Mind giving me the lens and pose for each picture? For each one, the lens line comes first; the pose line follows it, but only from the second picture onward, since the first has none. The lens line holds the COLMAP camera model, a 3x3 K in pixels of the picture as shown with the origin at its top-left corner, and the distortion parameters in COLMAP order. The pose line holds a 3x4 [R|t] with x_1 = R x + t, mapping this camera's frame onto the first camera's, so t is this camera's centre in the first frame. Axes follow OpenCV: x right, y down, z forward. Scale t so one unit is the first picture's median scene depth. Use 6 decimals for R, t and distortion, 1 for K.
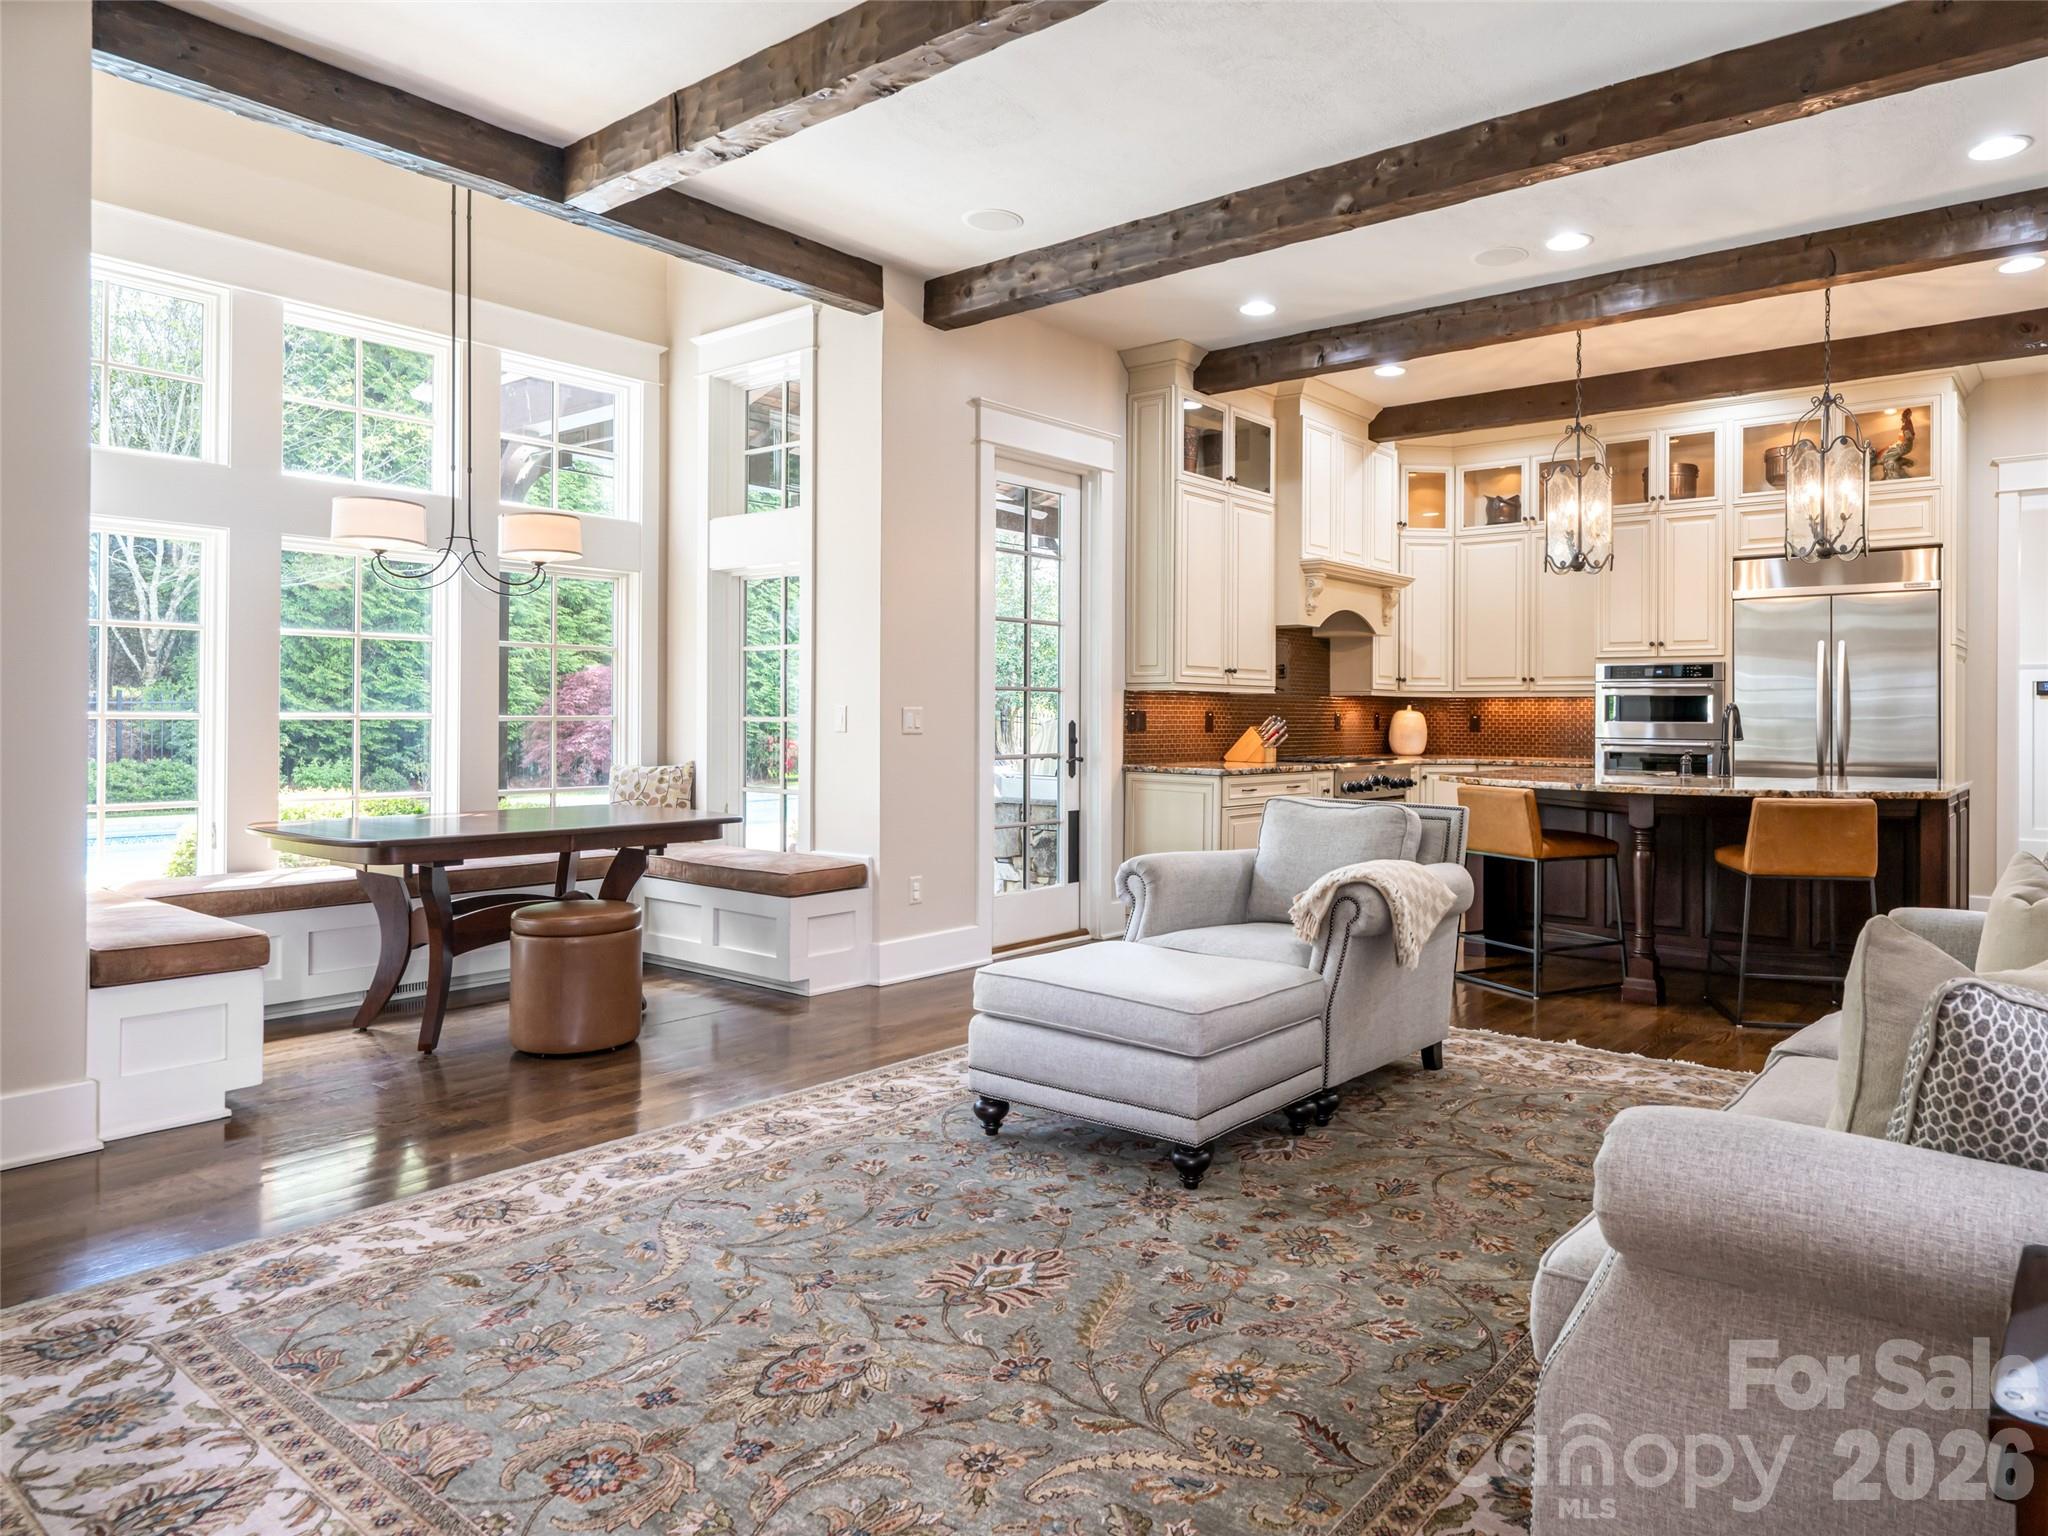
lens RADIAL K [[1300.6, 0, 1172.0], [0, 1300.6, 709.9], [0, 0, 1]] dist [-0.000641, 0.000772]
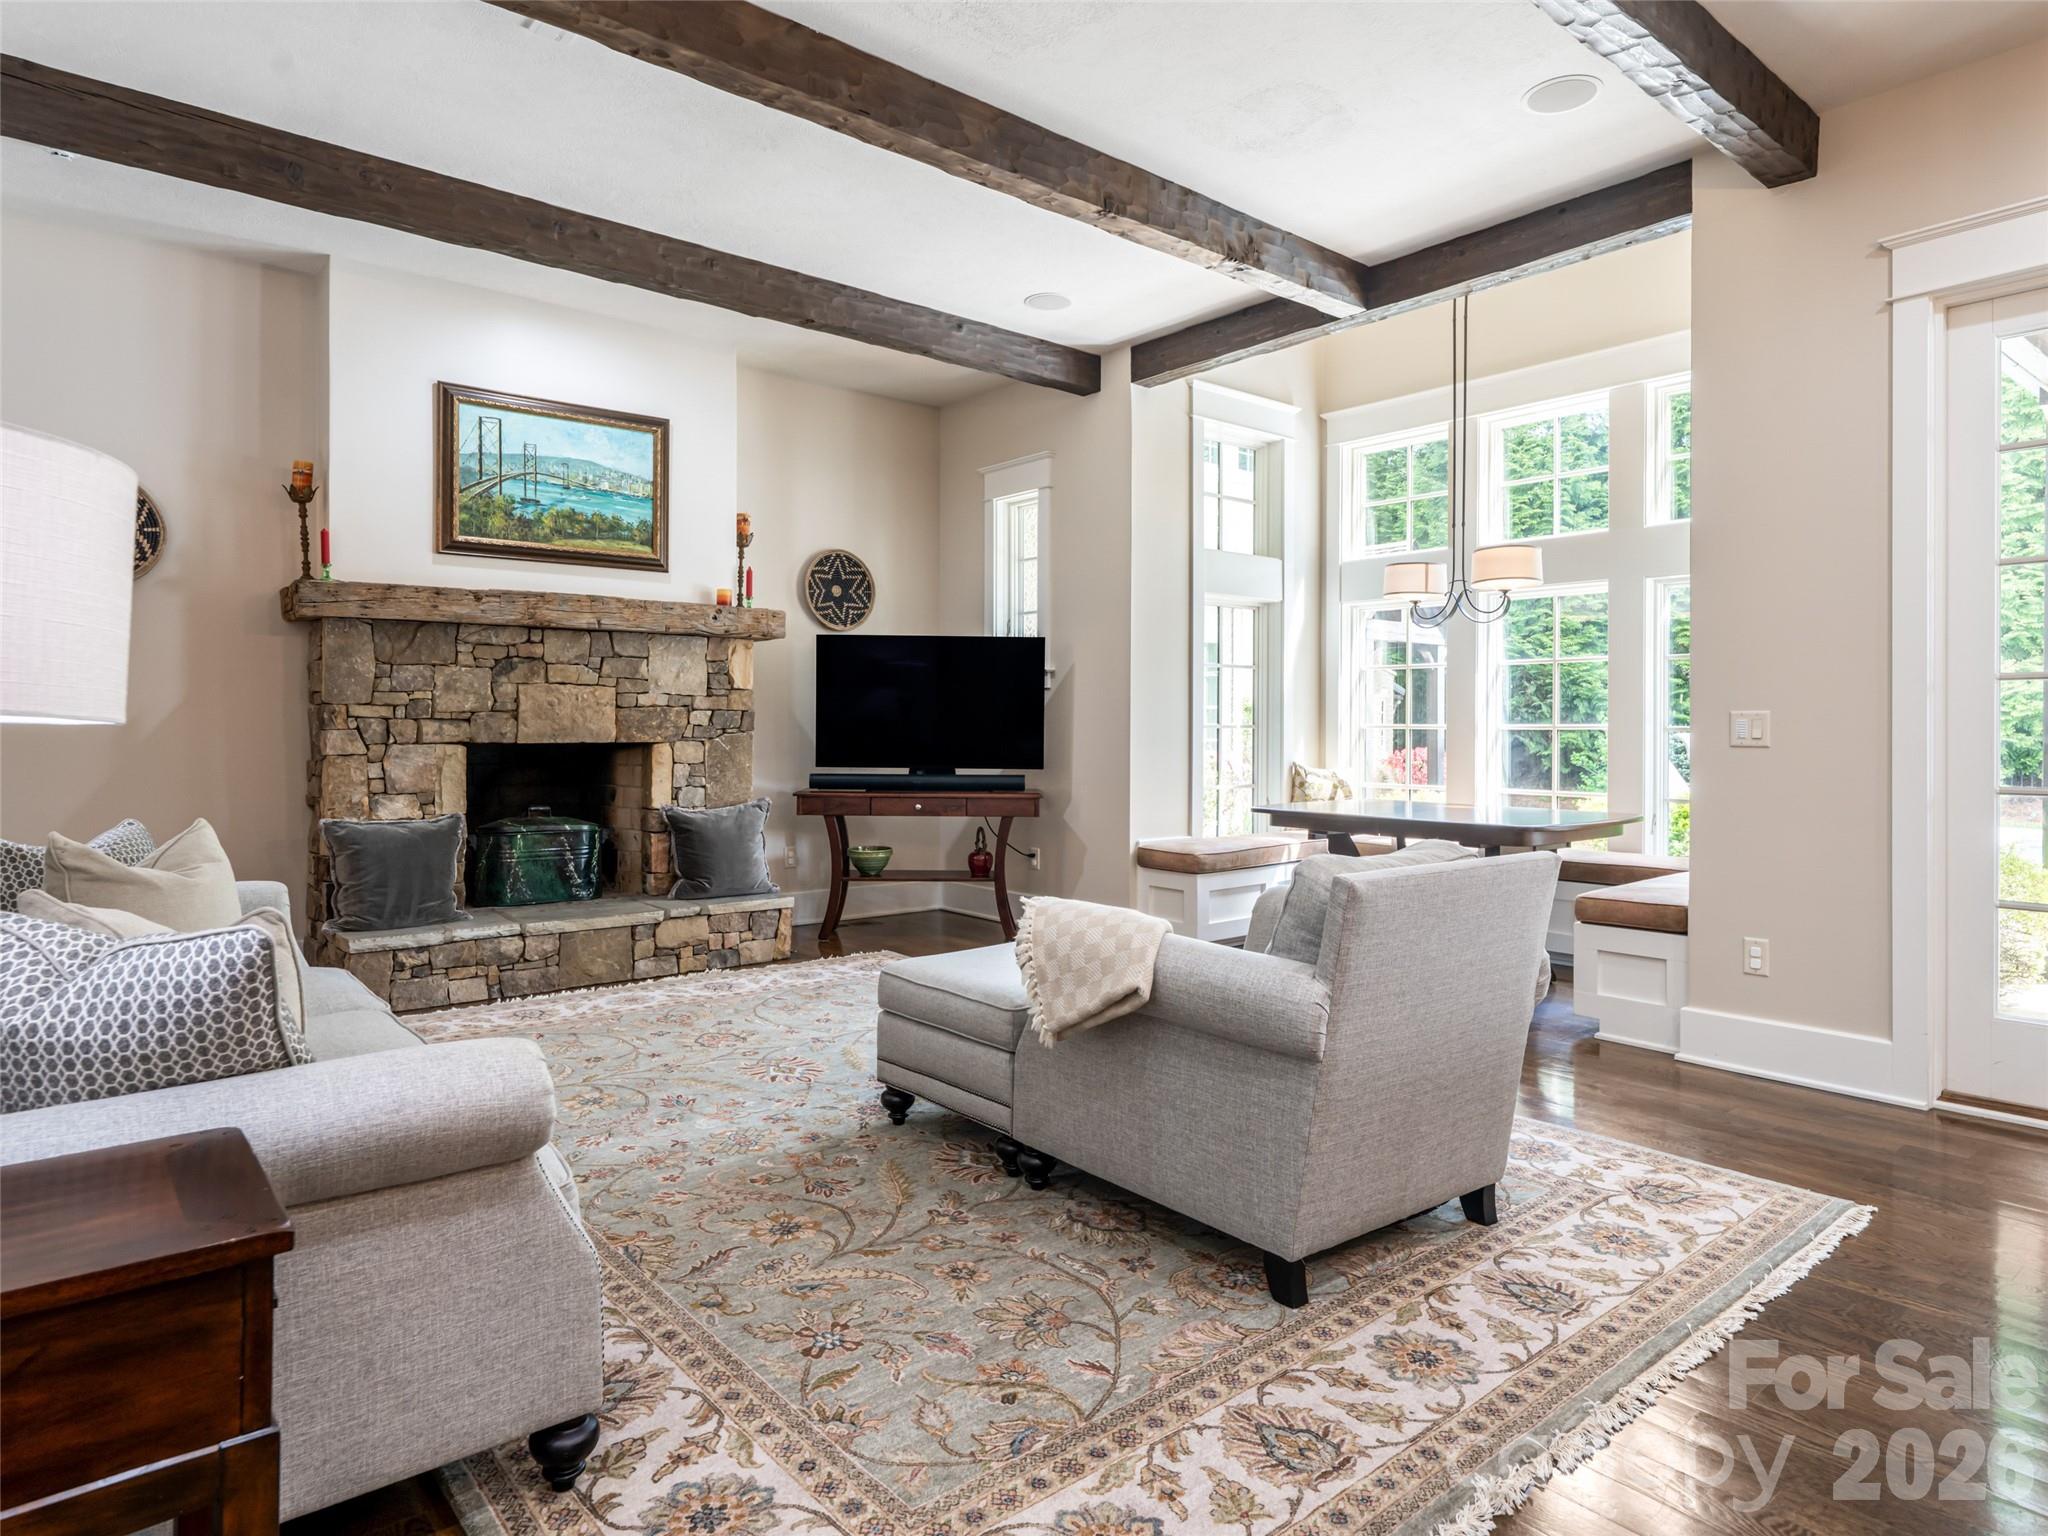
lens RADIAL K [[1211.8, 0, 1018.2], [0, 1211.8, 728.3], [0, 0, 1]] dist [-0.002430, 0.000033]
pose [[-0.239674, -0.005863, -0.970836, 0.441548], [-0.000252, 0.999982, -0.005977, 0.009379], [0.970853, -0.001188, -0.239672, 0.579026]]
